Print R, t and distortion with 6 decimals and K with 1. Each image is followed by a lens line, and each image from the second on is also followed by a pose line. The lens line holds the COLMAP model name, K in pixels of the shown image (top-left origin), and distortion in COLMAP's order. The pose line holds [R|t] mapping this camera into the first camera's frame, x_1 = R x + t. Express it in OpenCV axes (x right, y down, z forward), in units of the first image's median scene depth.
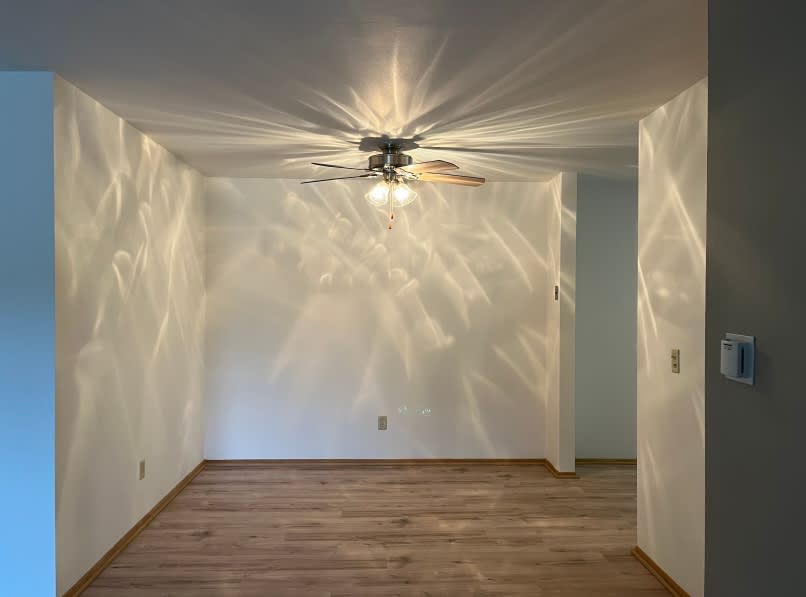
lens RADIAL K [[625.0, 0, 403.0], [0, 625.0, 298.5], [0, 0, 1]] dist [0.071603, 0.000310]
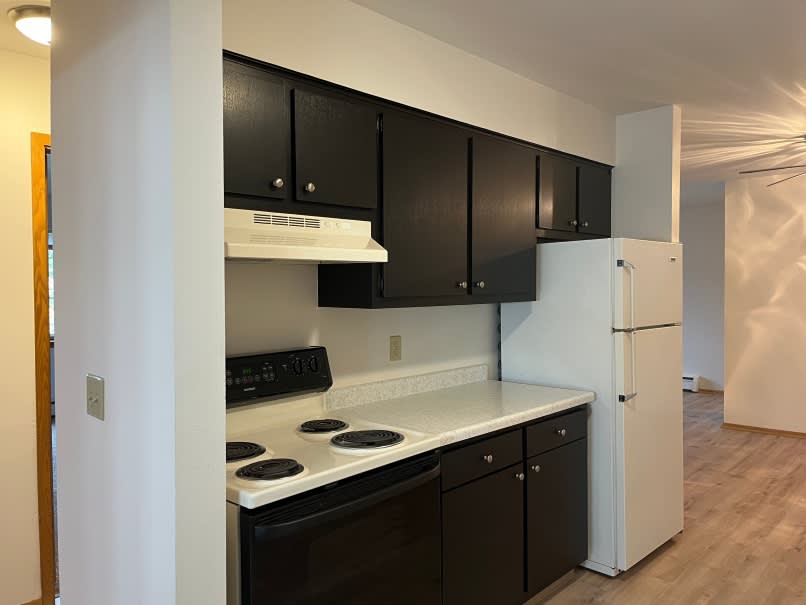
lens RADIAL K [[603.3, 0, 403.0], [0, 603.3, 302.5], [0, 0, 1]] dist [0.004779, -0.000555]
pose [[-0.724766, 0.014870, -0.688834, 1.318959], [-0.003538, 0.999674, 0.025302, 0.012368], [0.688986, 0.020775, -0.724477, 1.353137]]
